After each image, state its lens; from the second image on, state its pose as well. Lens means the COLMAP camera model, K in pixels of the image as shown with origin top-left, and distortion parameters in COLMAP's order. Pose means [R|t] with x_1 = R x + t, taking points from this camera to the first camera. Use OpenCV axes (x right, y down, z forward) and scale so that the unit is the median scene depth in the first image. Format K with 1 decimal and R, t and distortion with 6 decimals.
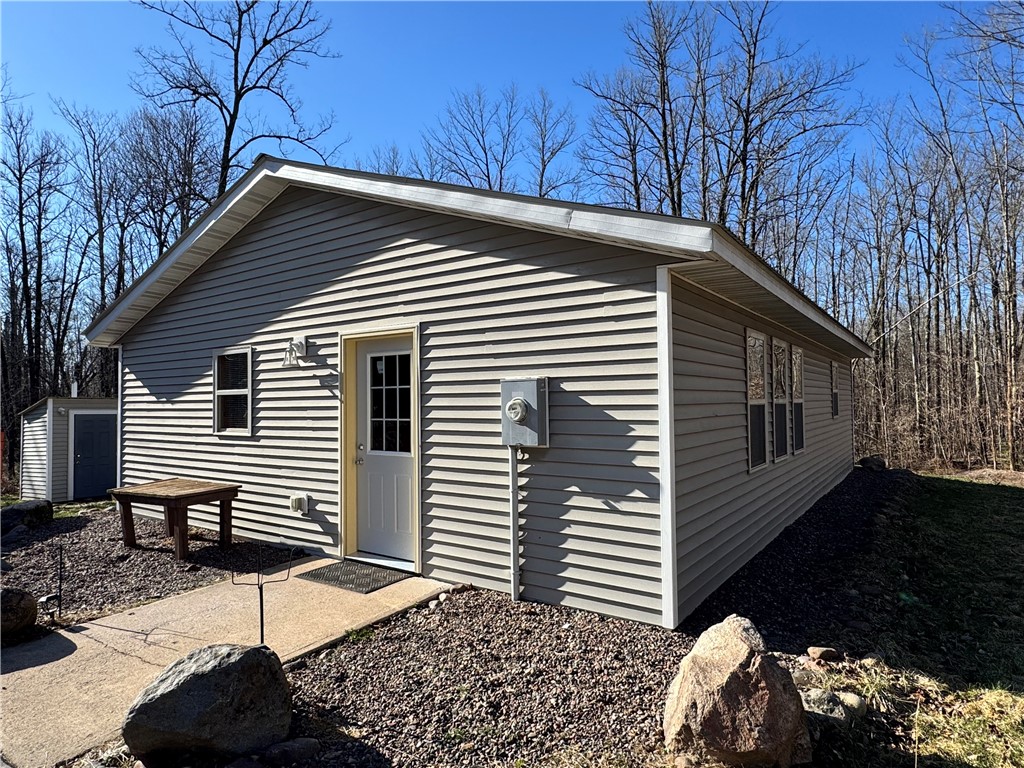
lens RADIAL K [[598.7, 0, 510.4], [0, 598.7, 387.9], [0, 0, 1]] dist [0.000628, -0.002967]
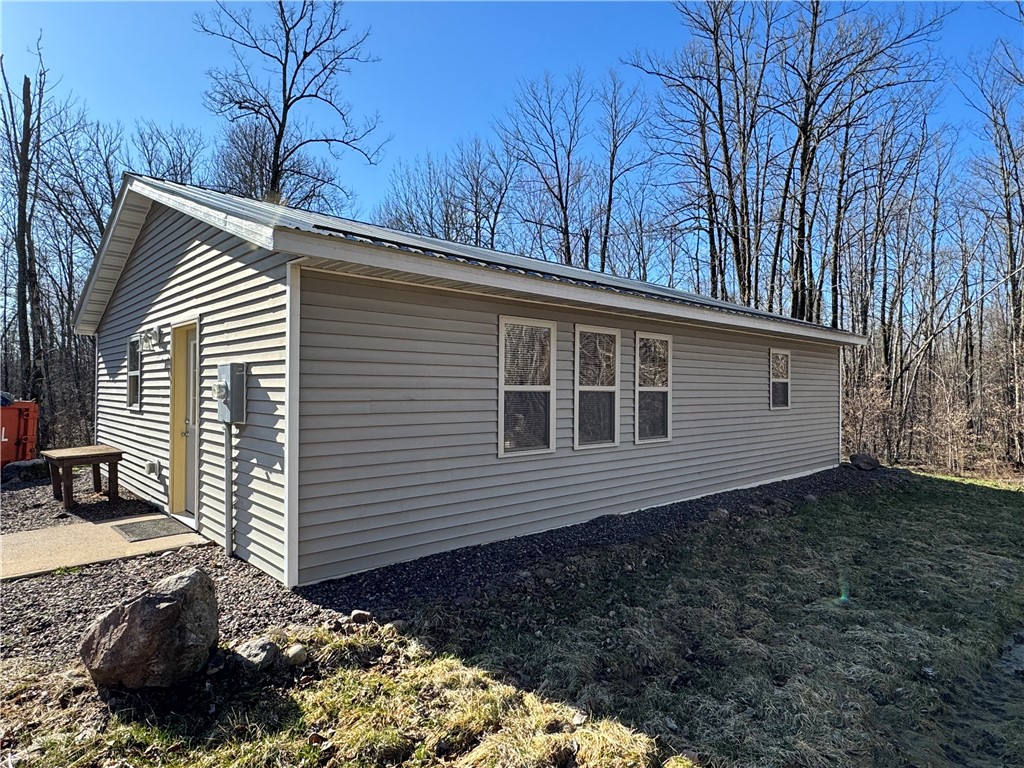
lens RADIAL K [[598.7, 0, 512.3], [0, 598.7, 385.5], [0, 0, 1]] dist [0.000628, -0.002967]
pose [[0.978291, 0.015519, -0.206654, 0.584401], [-0.011550, 0.999725, 0.020402, -0.001959], [0.206914, -0.017572, 0.978201, -0.003840]]
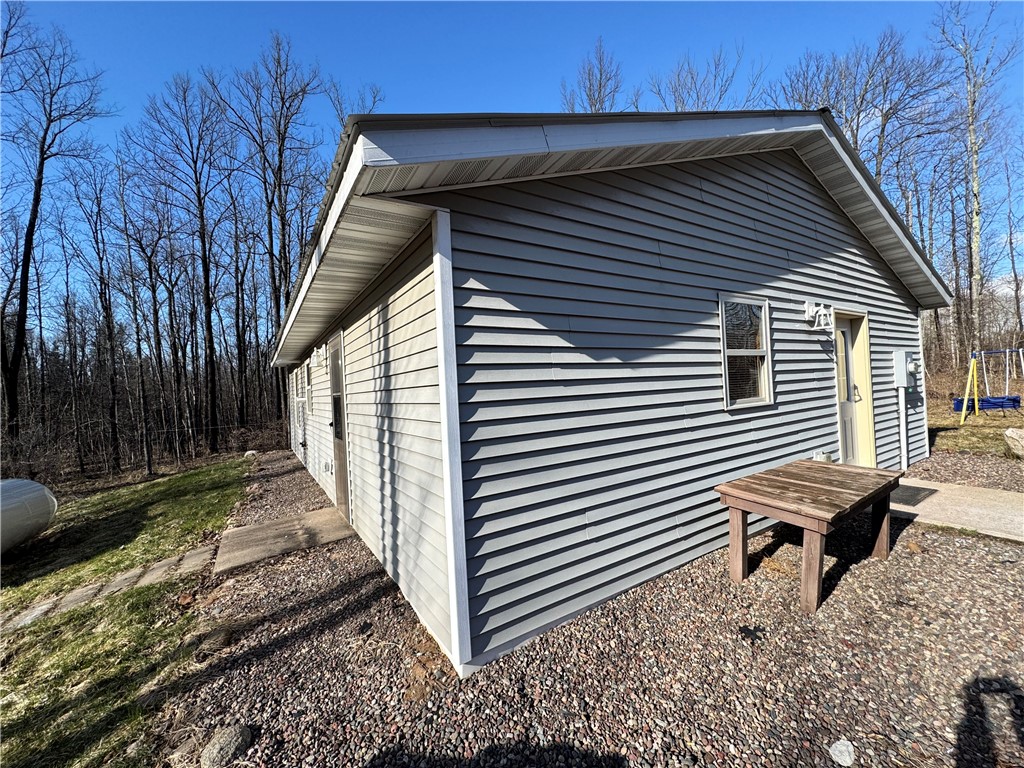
lens RADIAL K [[406.8, 0, 513.3], [0, 406.8, 383.8], [0, 0, 1]] dist [-0.001619, 0.000330]
pose [[0.385223, 0.000683, 0.922823, -1.226593], [0.022984, 0.999682, -0.010334, 0.053613], [-0.922537, 0.025191, 0.385085, 1.230054]]
